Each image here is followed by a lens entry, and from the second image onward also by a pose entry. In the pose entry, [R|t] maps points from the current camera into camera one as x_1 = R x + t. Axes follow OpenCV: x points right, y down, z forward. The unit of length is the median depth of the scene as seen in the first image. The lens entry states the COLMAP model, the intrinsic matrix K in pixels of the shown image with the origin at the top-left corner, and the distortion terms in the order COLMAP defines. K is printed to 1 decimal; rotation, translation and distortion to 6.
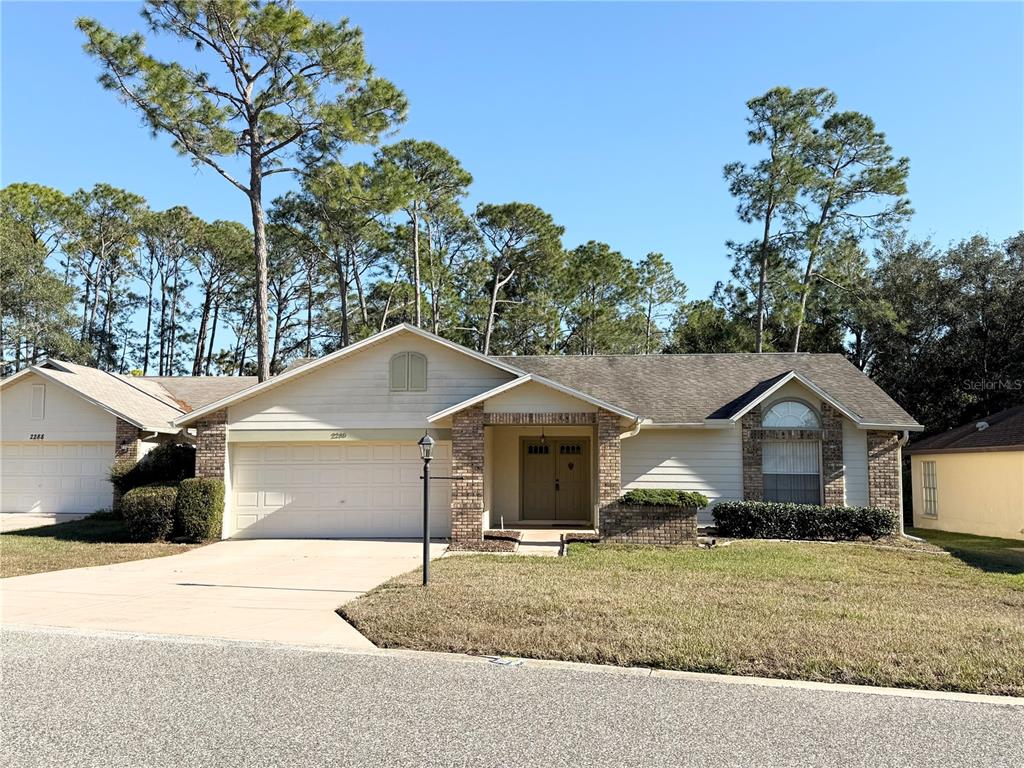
lens RADIAL K [[892.9, 0, 516.2], [0, 892.9, 388.6], [0, 0, 1]] dist [0.083145, -0.076270]
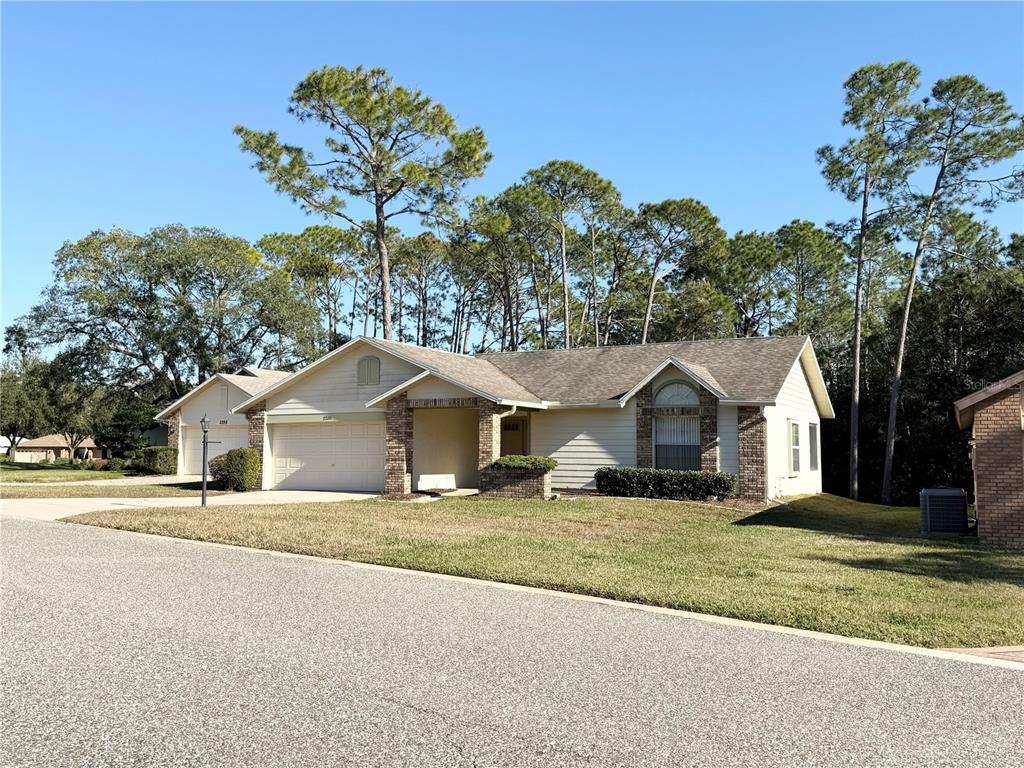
lens RADIAL K [[892.9, 0, 514.0], [0, 892.9, 387.6], [0, 0, 1]] dist [0.083145, -0.076270]
pose [[0.917439, -0.028440, -0.396859, 0.579700], [0.035021, 0.999343, 0.009342, 0.001815], [0.396333, -0.022469, 0.917832, -0.158716]]
